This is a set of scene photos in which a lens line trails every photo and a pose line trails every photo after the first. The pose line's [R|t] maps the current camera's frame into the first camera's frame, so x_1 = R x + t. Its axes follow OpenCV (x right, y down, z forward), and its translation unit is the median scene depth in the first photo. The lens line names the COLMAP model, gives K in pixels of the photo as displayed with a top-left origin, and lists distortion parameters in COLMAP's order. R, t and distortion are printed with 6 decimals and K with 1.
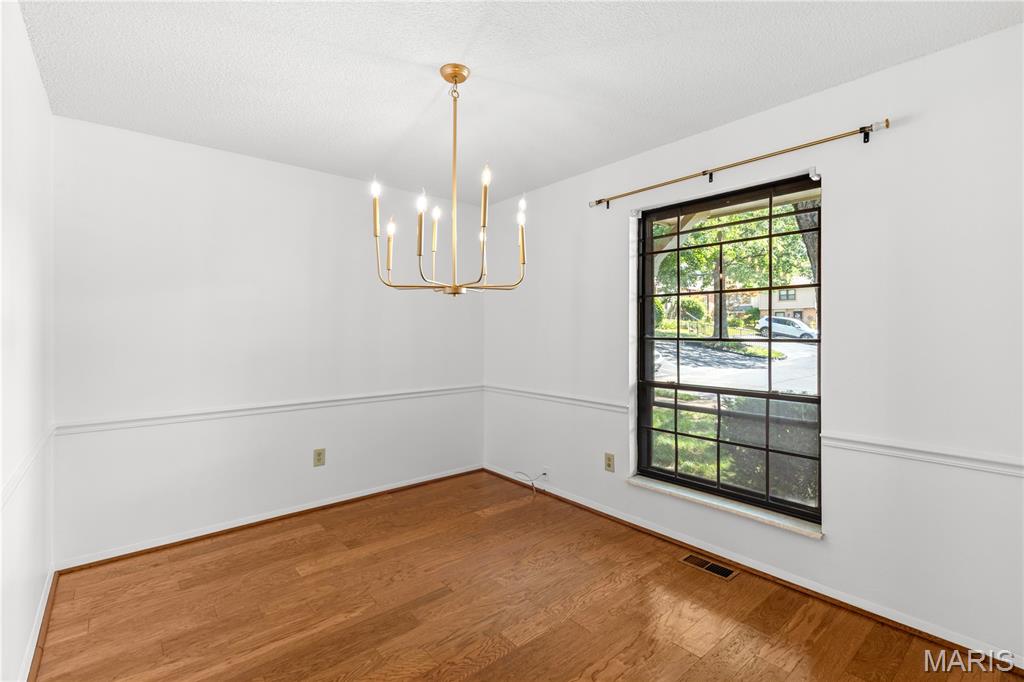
lens RADIAL K [[466.2, 0, 511.9], [0, 466.2, 333.4], [0, 0, 1]] dist [0.000131, -0.000137]
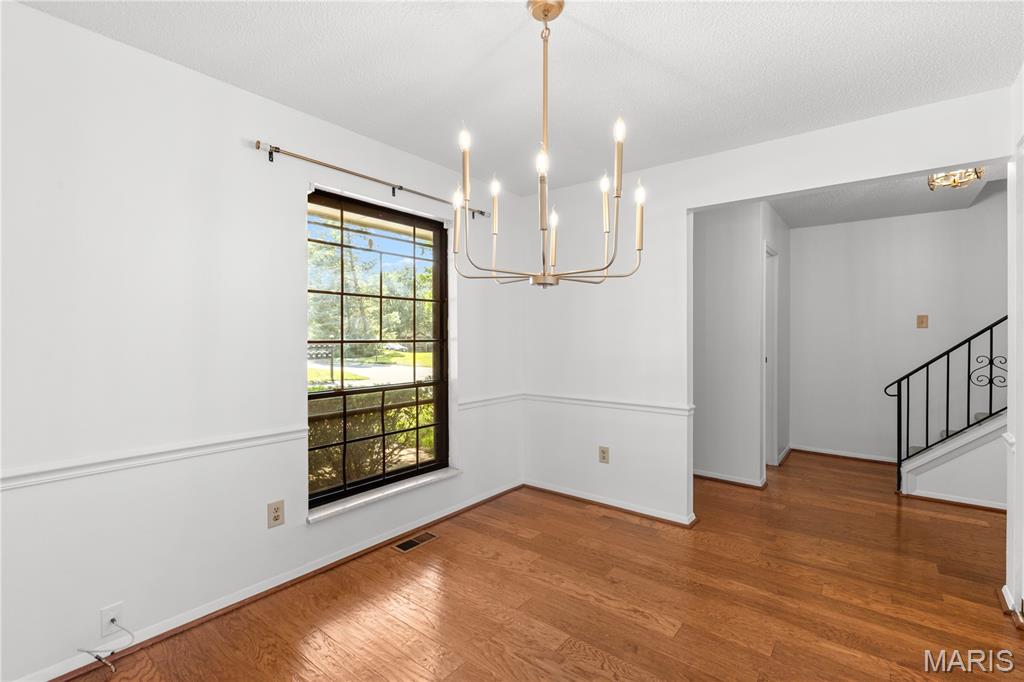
lens RADIAL K [[466.2, 0, 511.2], [0, 466.2, 340.7], [0, 0, 1]] dist [0.000131, -0.000137]
pose [[-0.200154, -0.011282, 0.979700, -0.682720], [0.005914, 0.999902, 0.012723, -0.000144], [-0.979747, 0.008340, -0.200067, 0.935020]]
